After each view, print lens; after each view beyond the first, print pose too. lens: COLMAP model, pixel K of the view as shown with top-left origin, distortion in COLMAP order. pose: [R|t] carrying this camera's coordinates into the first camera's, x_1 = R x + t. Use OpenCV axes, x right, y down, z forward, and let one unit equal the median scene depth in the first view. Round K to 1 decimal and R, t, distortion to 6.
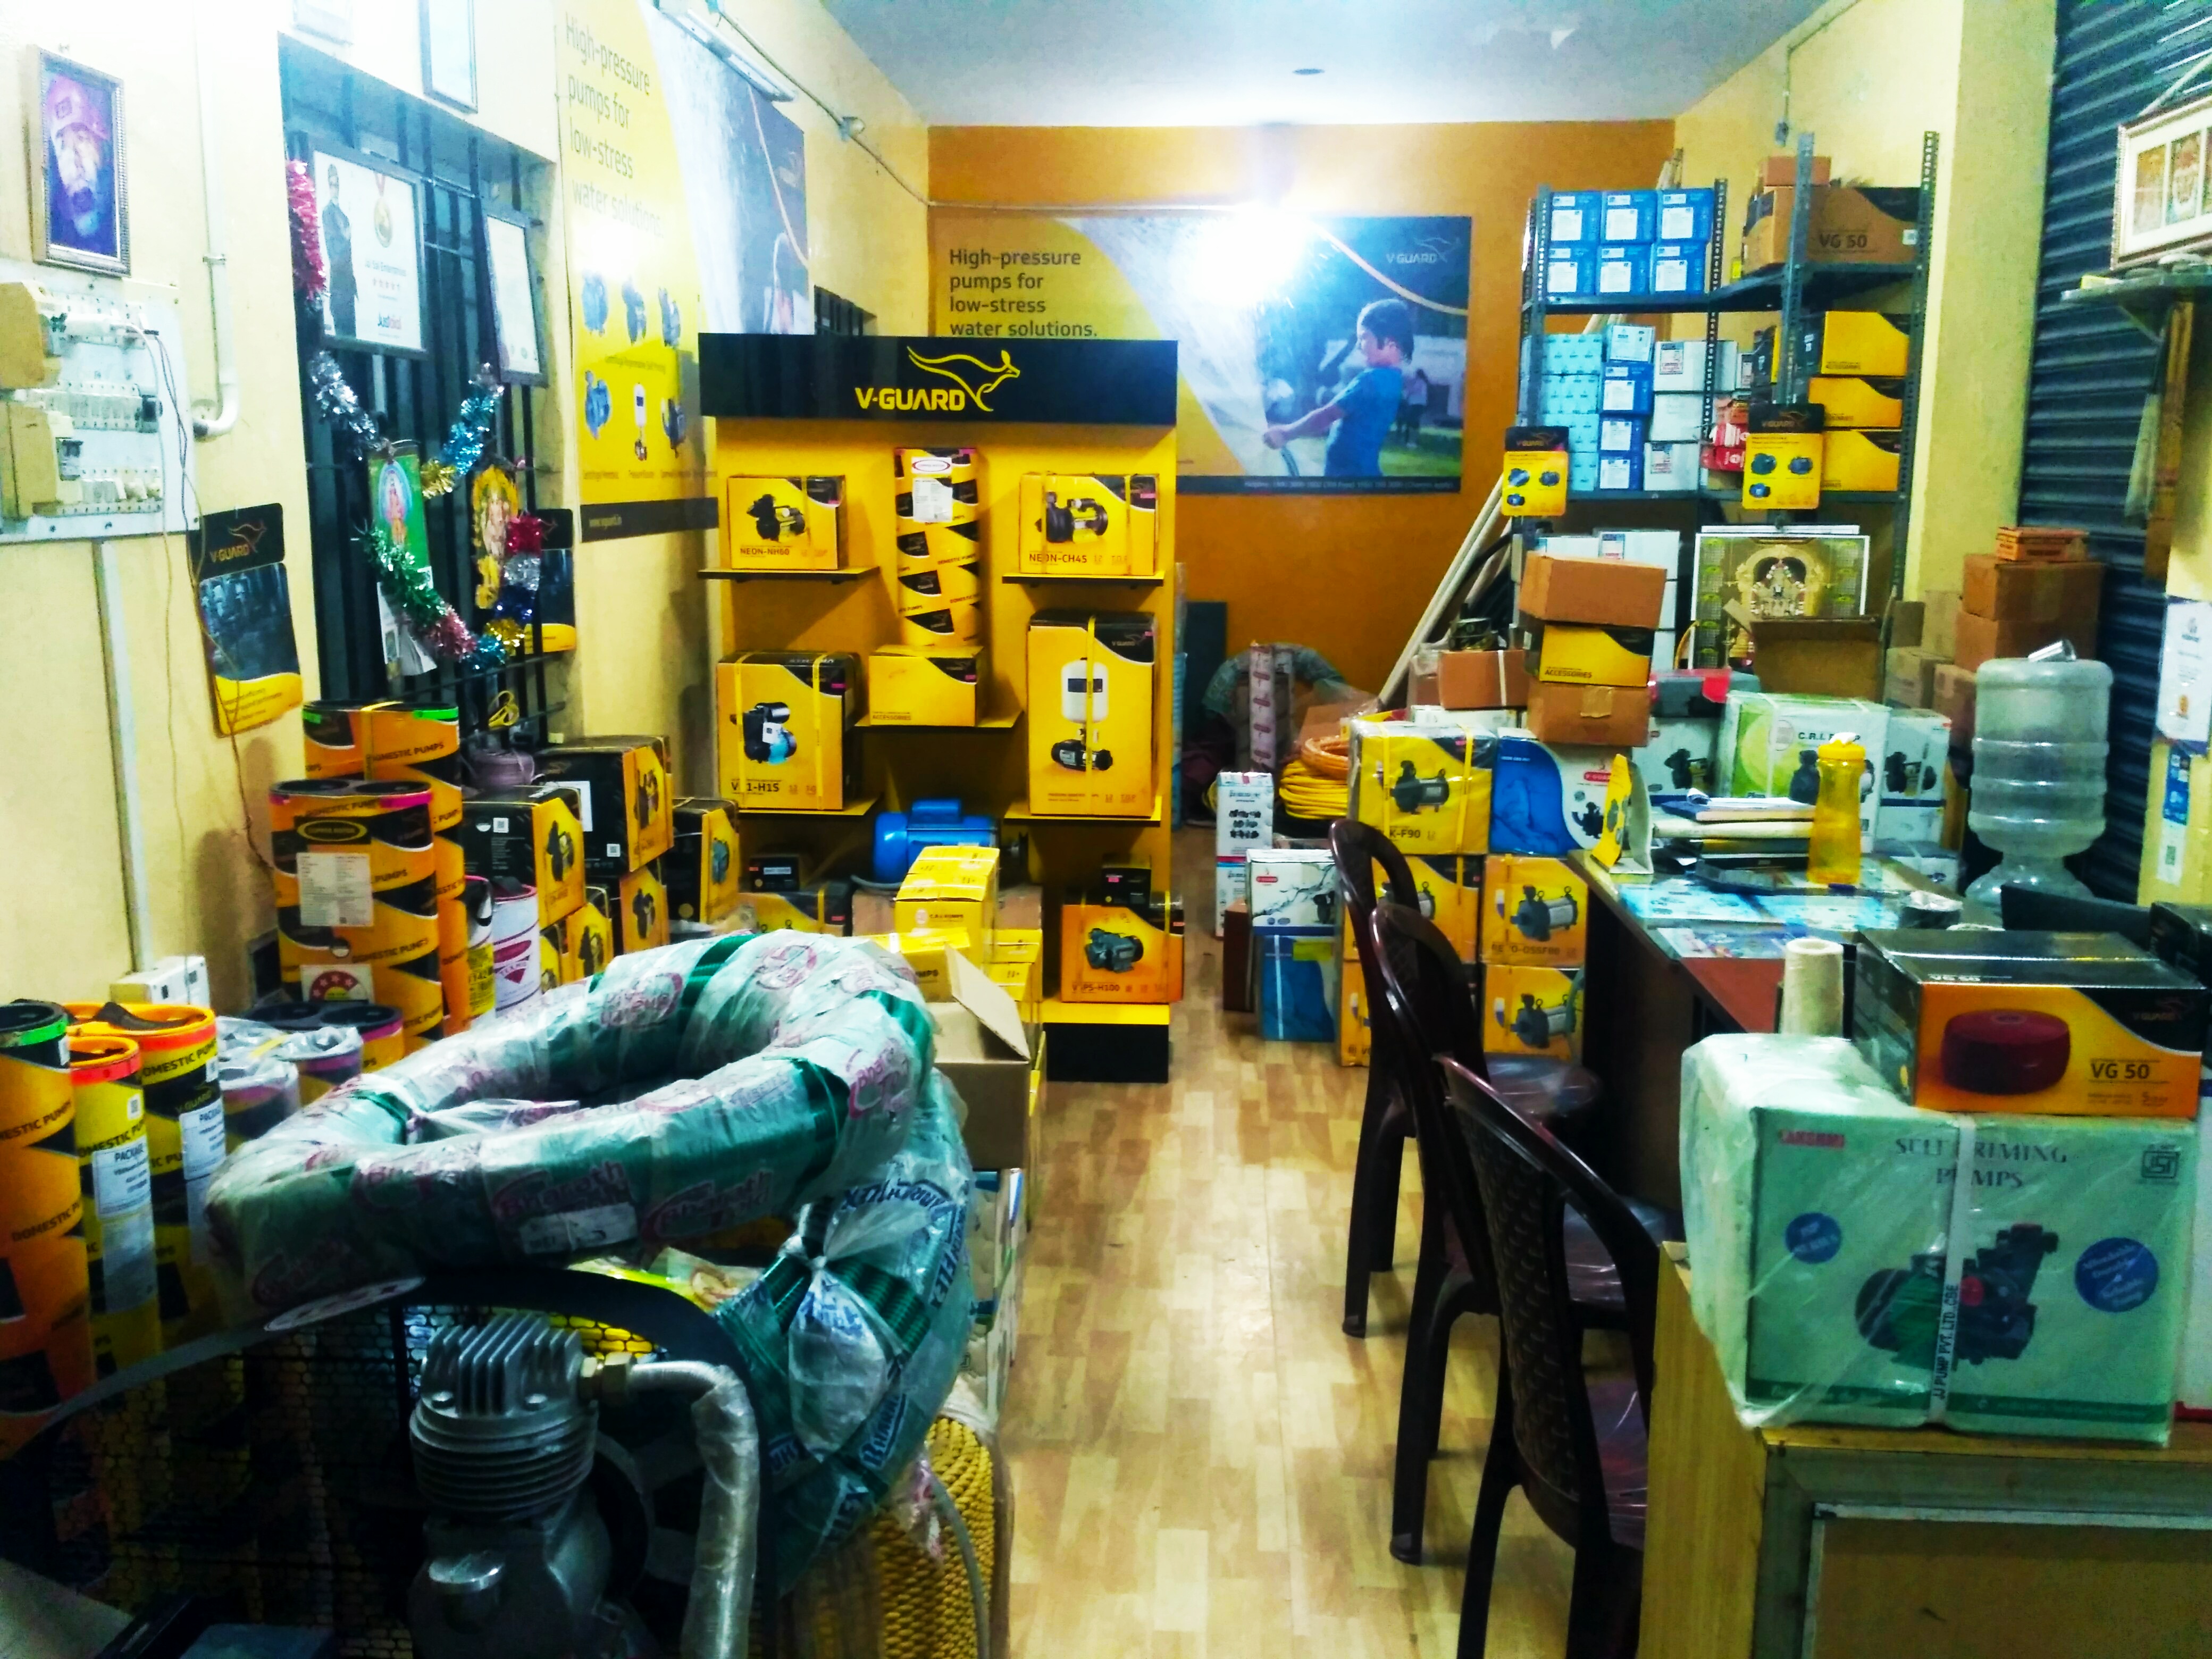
lens RADIAL K [[1961.3, 0, 1106.0], [0, 1961.3, 829.5], [0, 0, 1]] dist [0.089240, -0.183261]
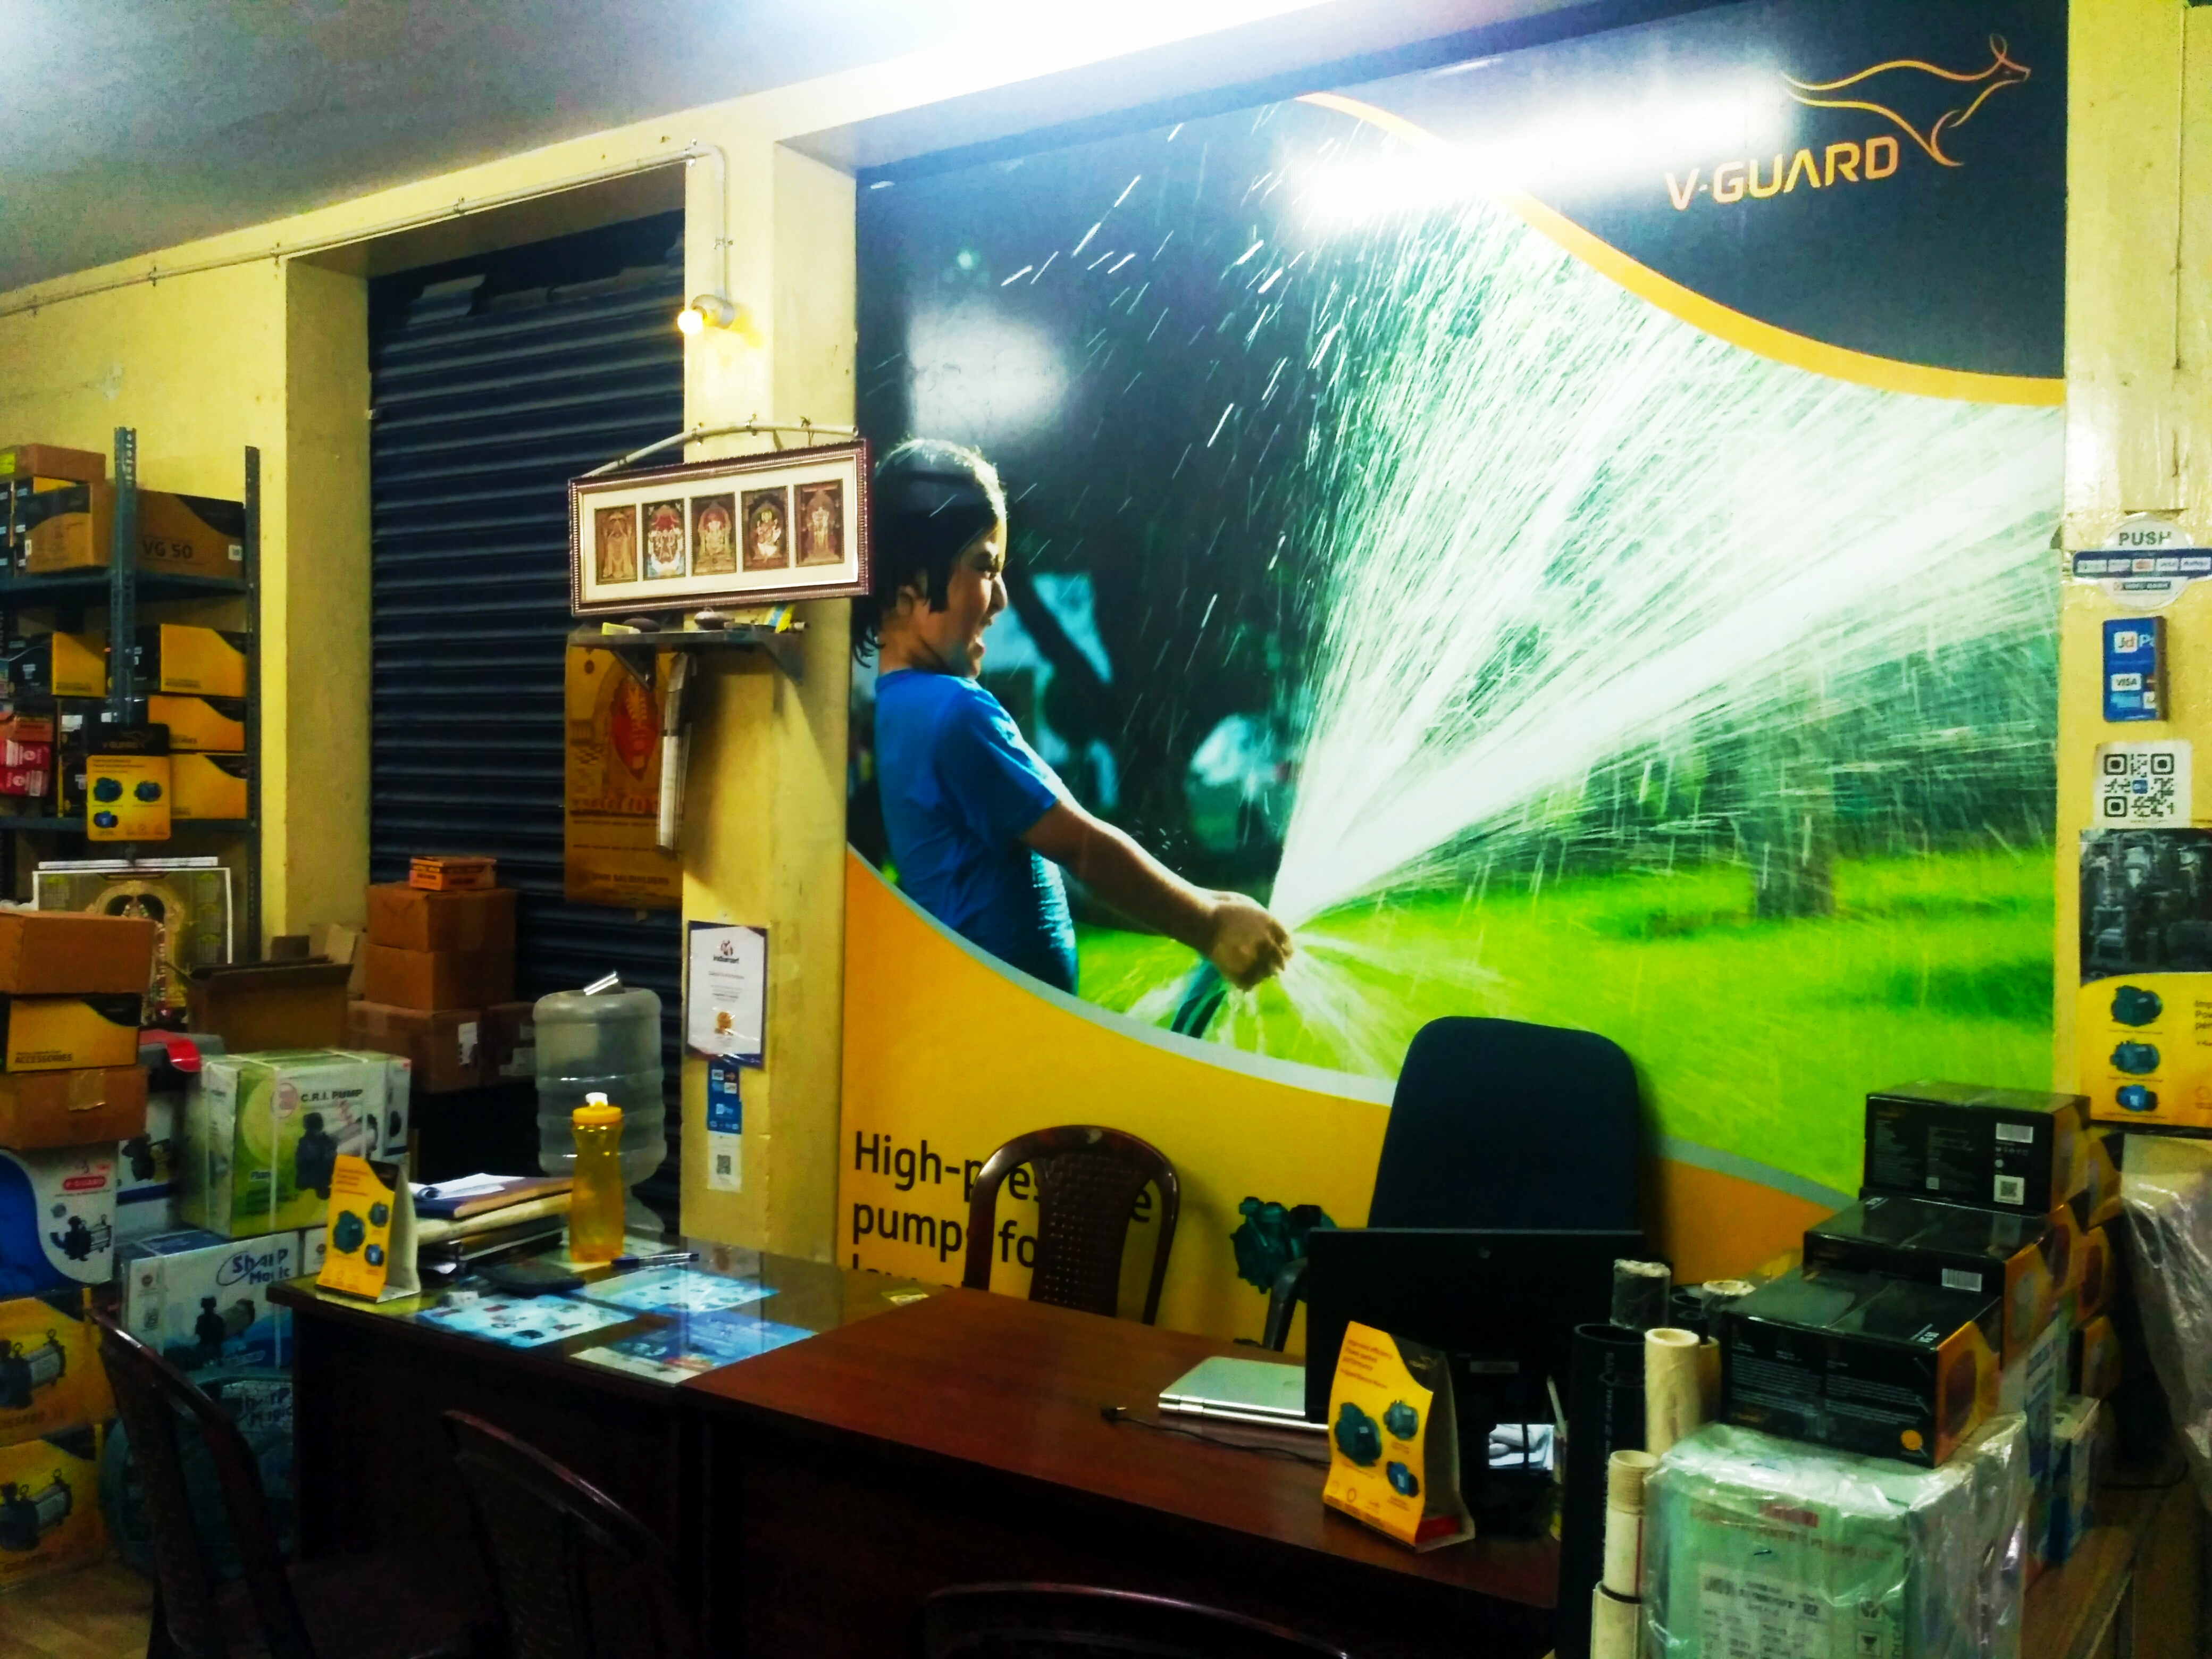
lens RADIAL K [[1961.3, 0, 1106.0], [0, 1961.3, 829.5], [0, 0, 1]] dist [0.089240, -0.183261]
pose [[0.522253, -0.020482, 0.852545, -0.191516], [0.144618, 0.987359, -0.064870, -0.050278], [-0.840439, 0.157172, 0.518613, 0.193071]]
